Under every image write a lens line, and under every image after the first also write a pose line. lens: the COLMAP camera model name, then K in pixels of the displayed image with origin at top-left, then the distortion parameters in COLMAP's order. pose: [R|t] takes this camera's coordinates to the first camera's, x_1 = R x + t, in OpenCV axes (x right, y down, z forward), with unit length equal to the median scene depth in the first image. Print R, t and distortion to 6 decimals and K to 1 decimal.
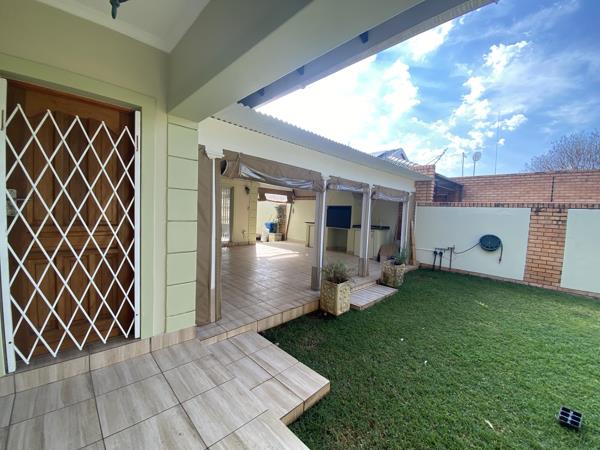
lens RADIAL K [[244.4, 0, 299.1], [0, 244.4, 226.0], [0, 0, 1]] dist [0.021087, -0.022126]
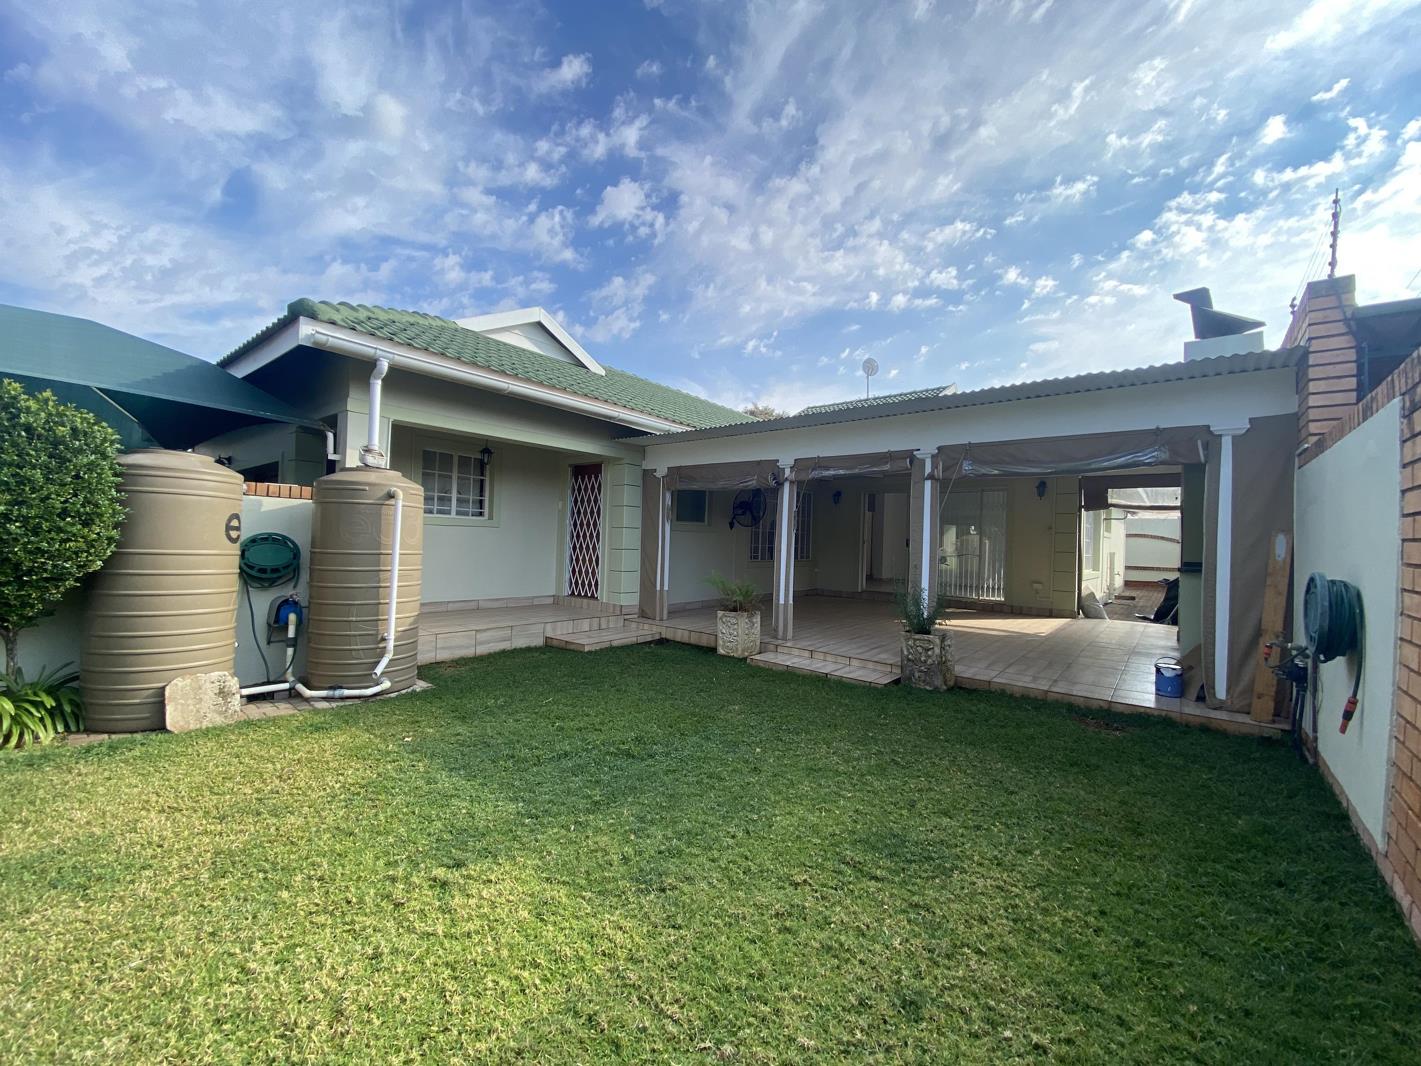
lens RADIAL K [[578.8, 0, 708.3], [0, 578.8, 535.5], [0, 0, 1]] dist [0.021087, -0.022126]
pose [[0.099447, -0.055766, -0.993479, 1.847001], [-0.079771, 0.994768, -0.063823, 0.120847], [0.991840, 0.085598, 0.094478, 0.748194]]
